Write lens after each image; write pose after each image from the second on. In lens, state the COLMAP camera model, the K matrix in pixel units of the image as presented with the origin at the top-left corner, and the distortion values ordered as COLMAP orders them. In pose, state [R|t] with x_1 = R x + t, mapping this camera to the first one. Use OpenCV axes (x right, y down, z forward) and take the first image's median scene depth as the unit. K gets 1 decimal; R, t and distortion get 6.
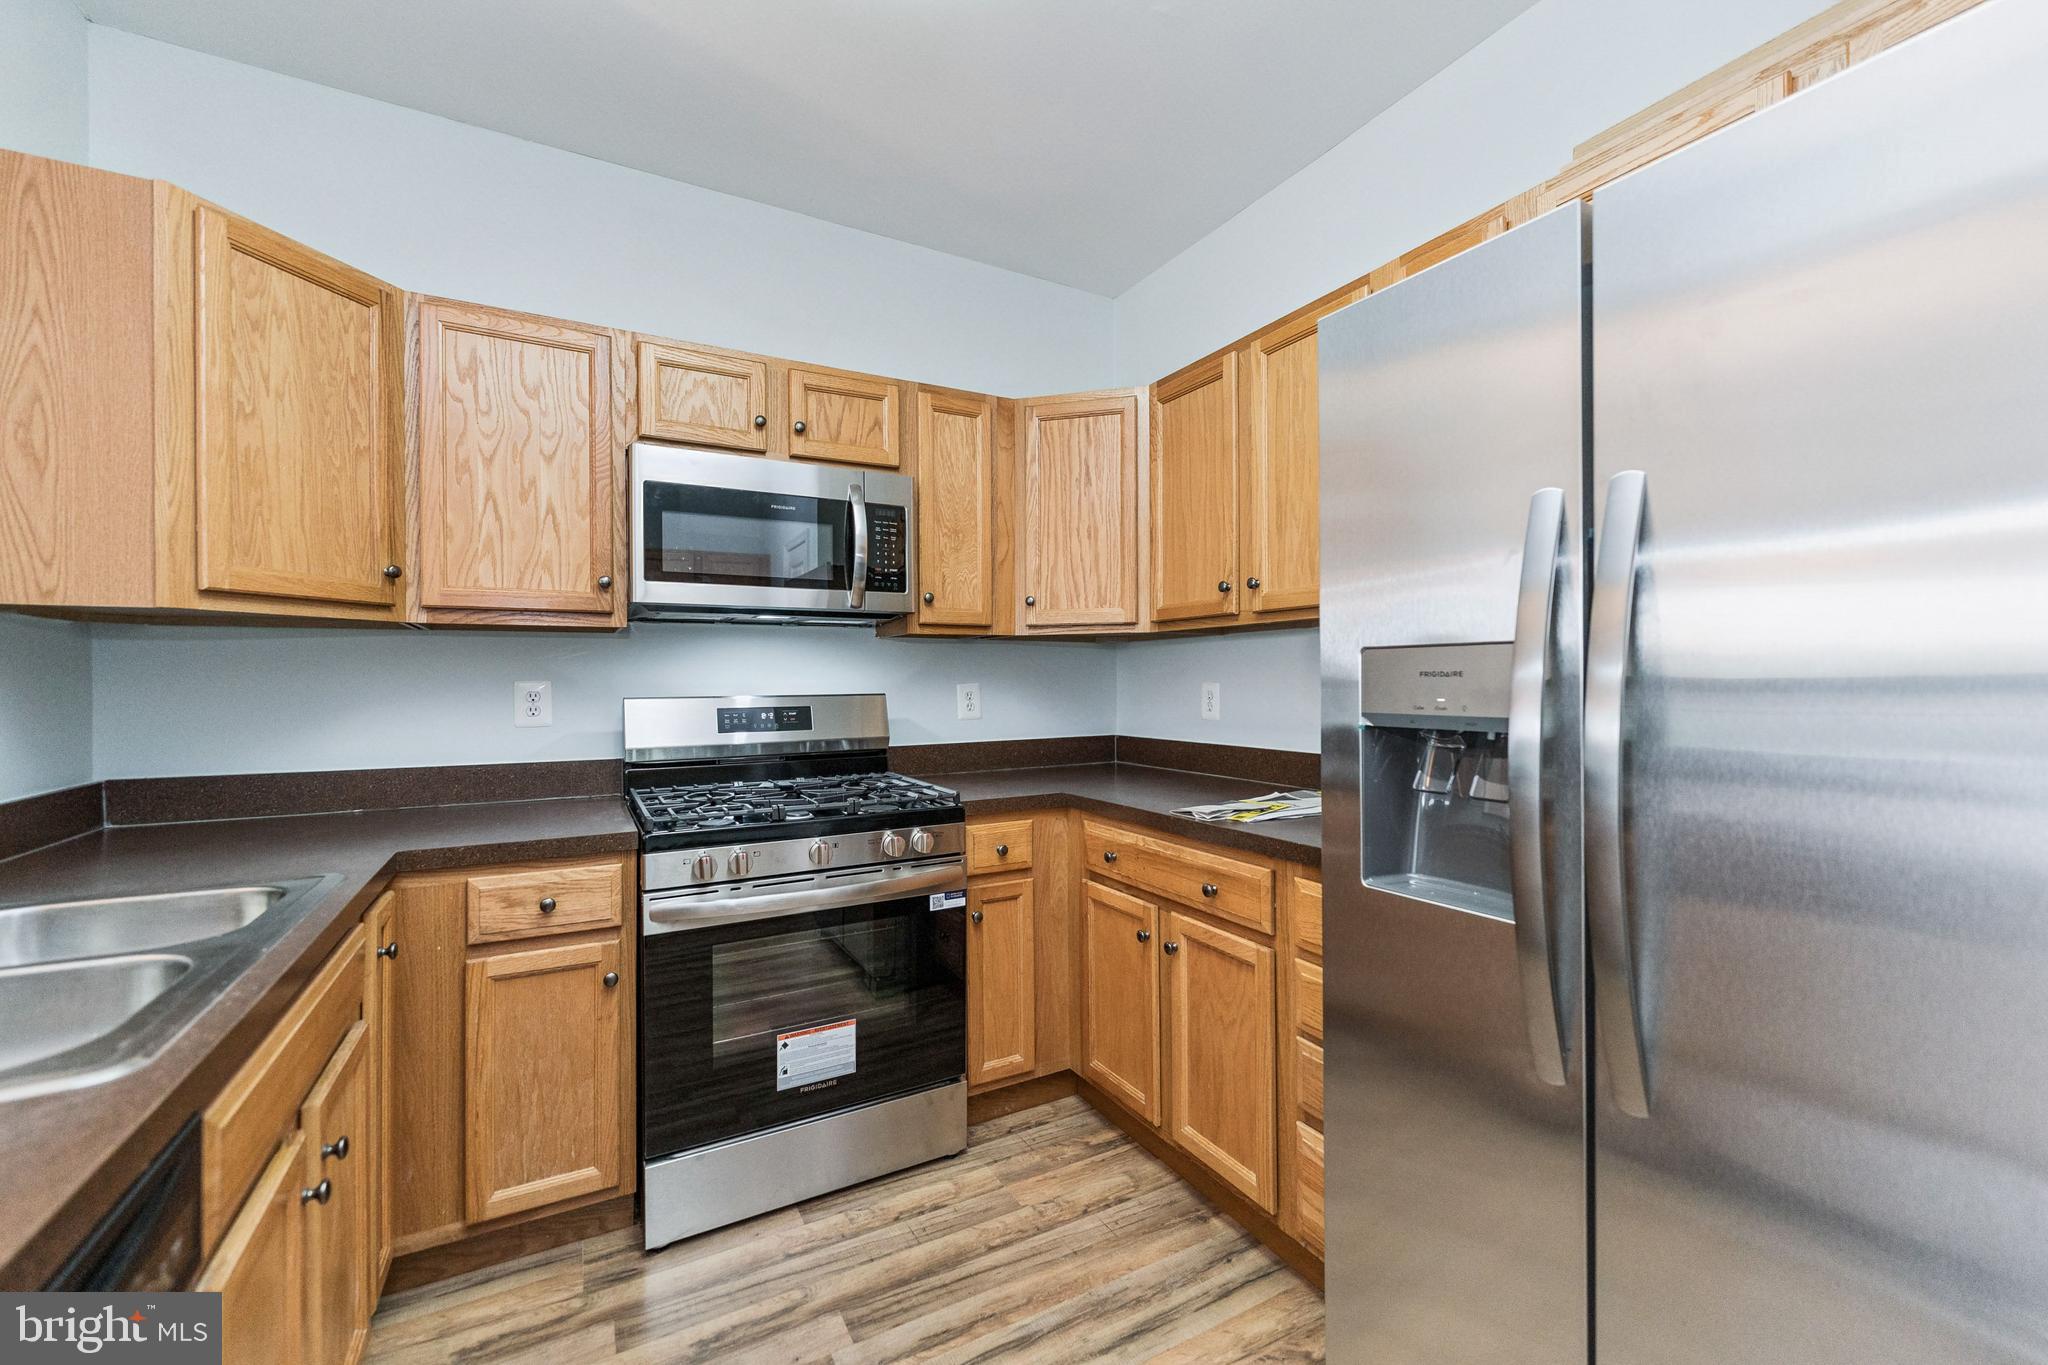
lens RADIAL K [[837.0, 0, 1029.9], [0, 837.0, 676.0], [0, 0, 1]] dist [-0.001626, -0.000909]
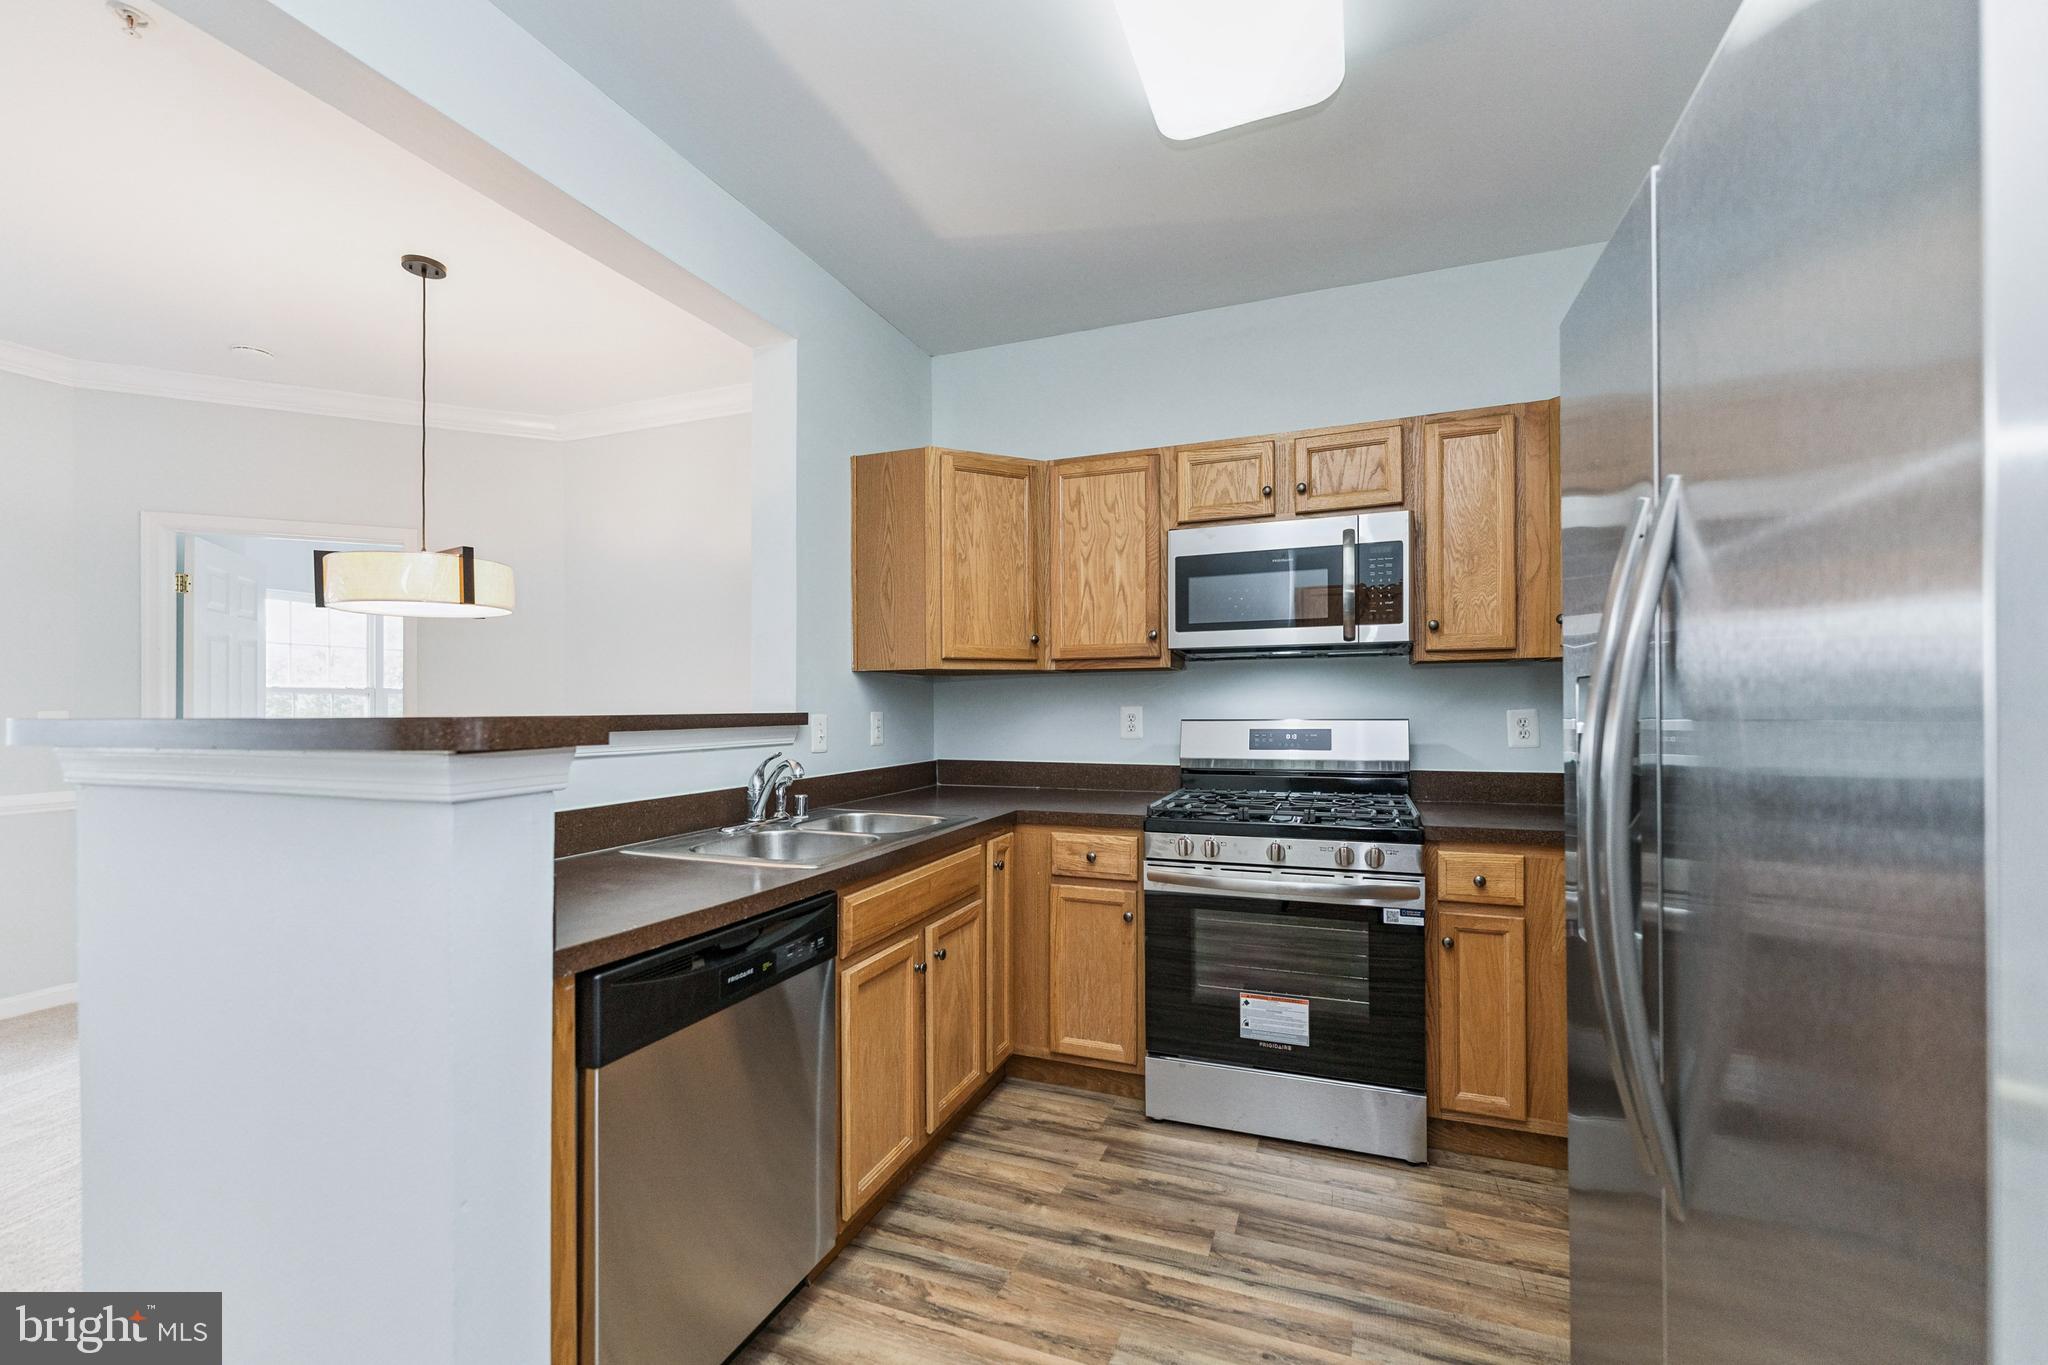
lens RADIAL K [[837.0, 0, 1023.1], [0, 837.0, 692.8], [0, 0, 1]] dist [-0.001626, -0.000909]
pose [[0.631855, -0.009500, -0.775028, 0.456020], [0.006252, 0.999955, -0.007160, -0.009417], [0.775061, -0.000322, 0.631886, -0.036868]]
